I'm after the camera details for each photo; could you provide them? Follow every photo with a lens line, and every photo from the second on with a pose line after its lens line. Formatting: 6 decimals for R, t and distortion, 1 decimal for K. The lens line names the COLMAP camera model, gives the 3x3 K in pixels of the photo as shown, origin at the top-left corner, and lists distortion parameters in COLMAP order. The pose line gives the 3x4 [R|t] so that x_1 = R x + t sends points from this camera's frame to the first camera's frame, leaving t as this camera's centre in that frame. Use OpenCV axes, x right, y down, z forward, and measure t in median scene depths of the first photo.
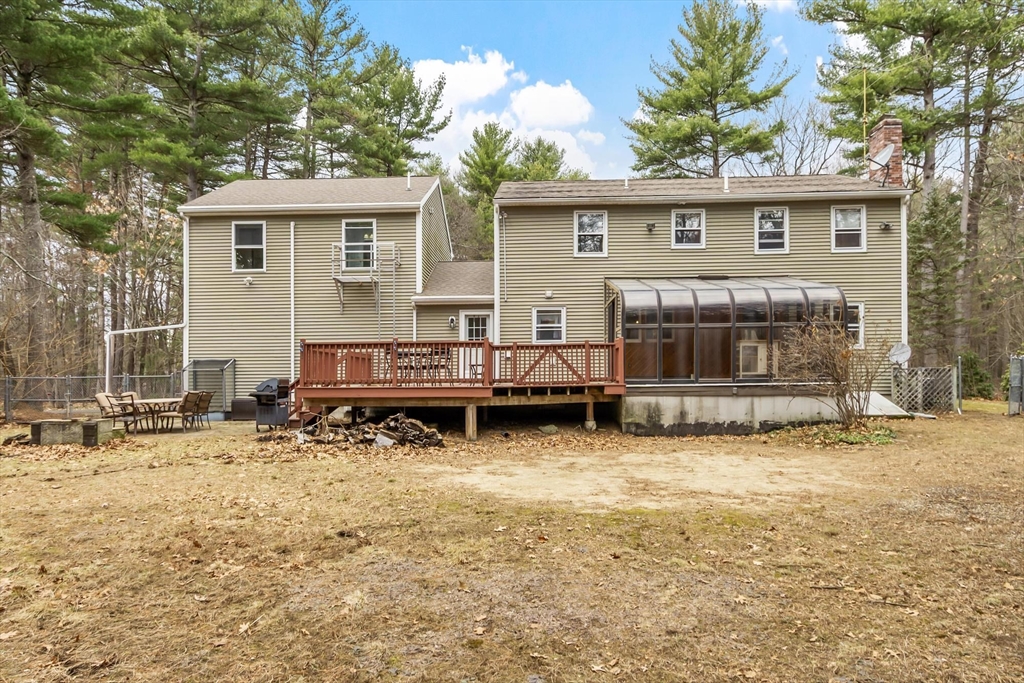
lens RADIAL K [[648.6, 0, 511.5], [0, 648.6, 342.0], [0, 0, 1]] dist [-0.002158, -0.001972]
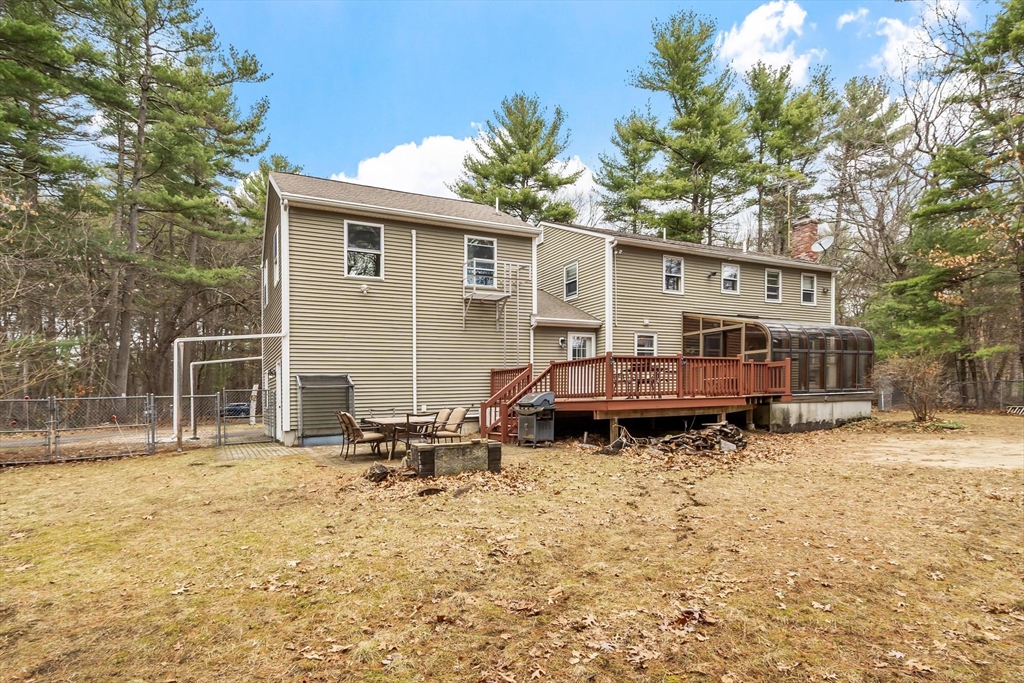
lens RADIAL K [[542.7, 0, 510.6], [0, 542.7, 379.4], [0, 0, 1]] dist [0.005934, 0.001430]
pose [[0.861170, 0.004040, 0.508301, -0.665310], [-0.010911, 0.999885, 0.010538, 0.023503], [-0.508200, -0.014621, 0.861115, 0.266005]]
